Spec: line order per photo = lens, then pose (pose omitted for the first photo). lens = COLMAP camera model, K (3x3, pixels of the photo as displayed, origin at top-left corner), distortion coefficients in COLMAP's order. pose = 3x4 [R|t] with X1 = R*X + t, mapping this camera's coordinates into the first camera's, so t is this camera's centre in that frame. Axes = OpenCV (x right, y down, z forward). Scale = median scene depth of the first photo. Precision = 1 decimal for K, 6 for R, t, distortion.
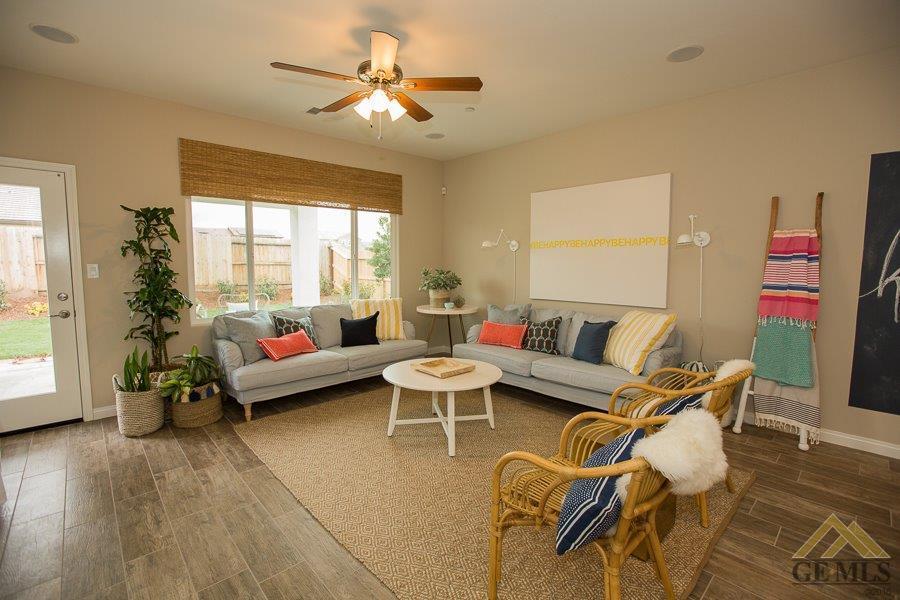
lens RADIAL K [[419.5, 0, 450.0], [0, 419.5, 300.0], [0, 0, 1]] dist [-0.124498, 0.071040]
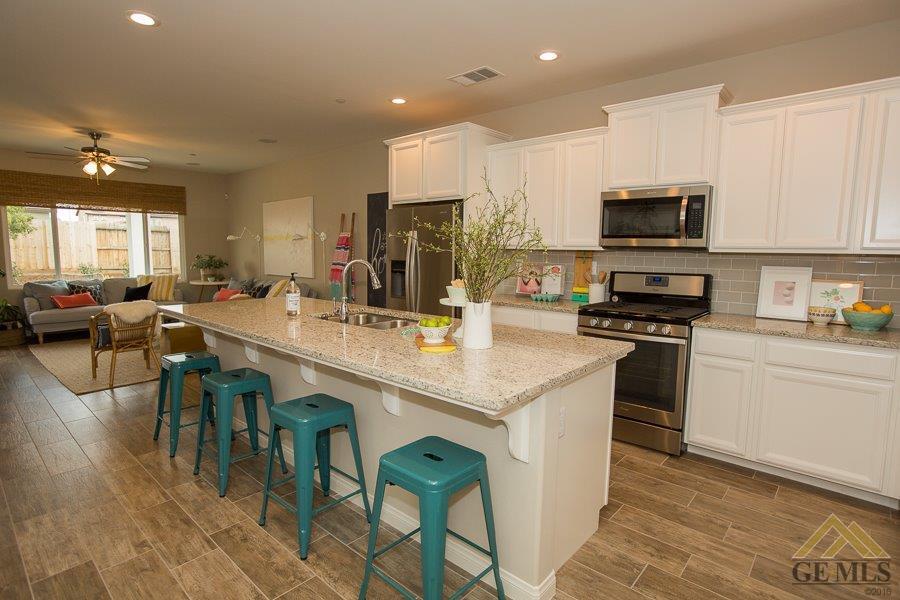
lens RADIAL K [[466.8, 0, 450.0], [0, 466.8, 300.0], [0, 0, 1]] dist [-0.020037, 0.000422]
pose [[0.995670, -0.002088, 0.092935, 0.701609], [0.000227, 0.999799, 0.020024, 0.055320], [-0.092959, -0.019917, 0.995471, -0.725675]]
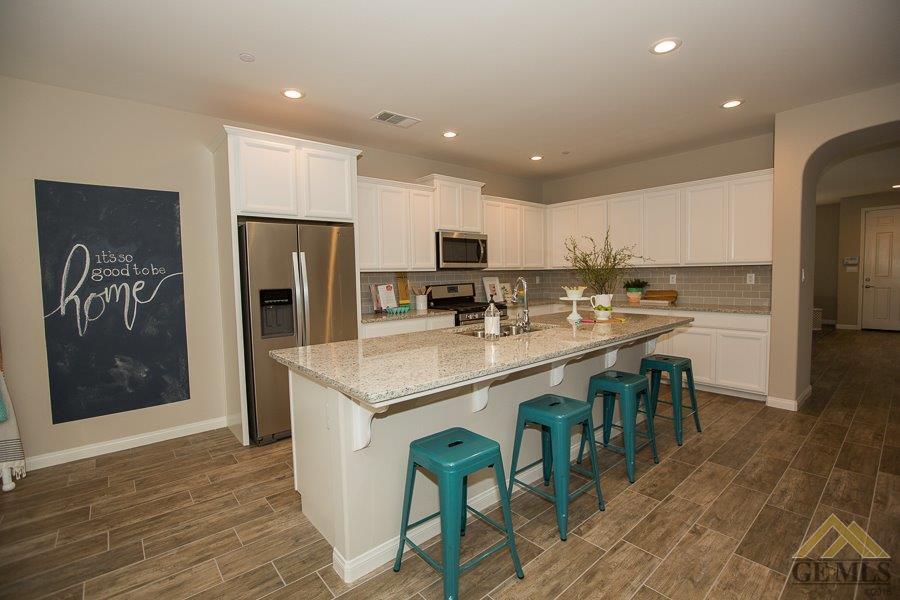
lens RADIAL K [[407.8, 0, 450.0], [0, 407.8, 300.0], [0, 0, 1]] dist [-0.041379, 0.000228]
pose [[0.041854, -0.067252, 0.996858, 0.309349], [0.114417, 0.991491, 0.062086, 0.023280], [-0.992551, 0.111459, 0.049192, -0.328654]]
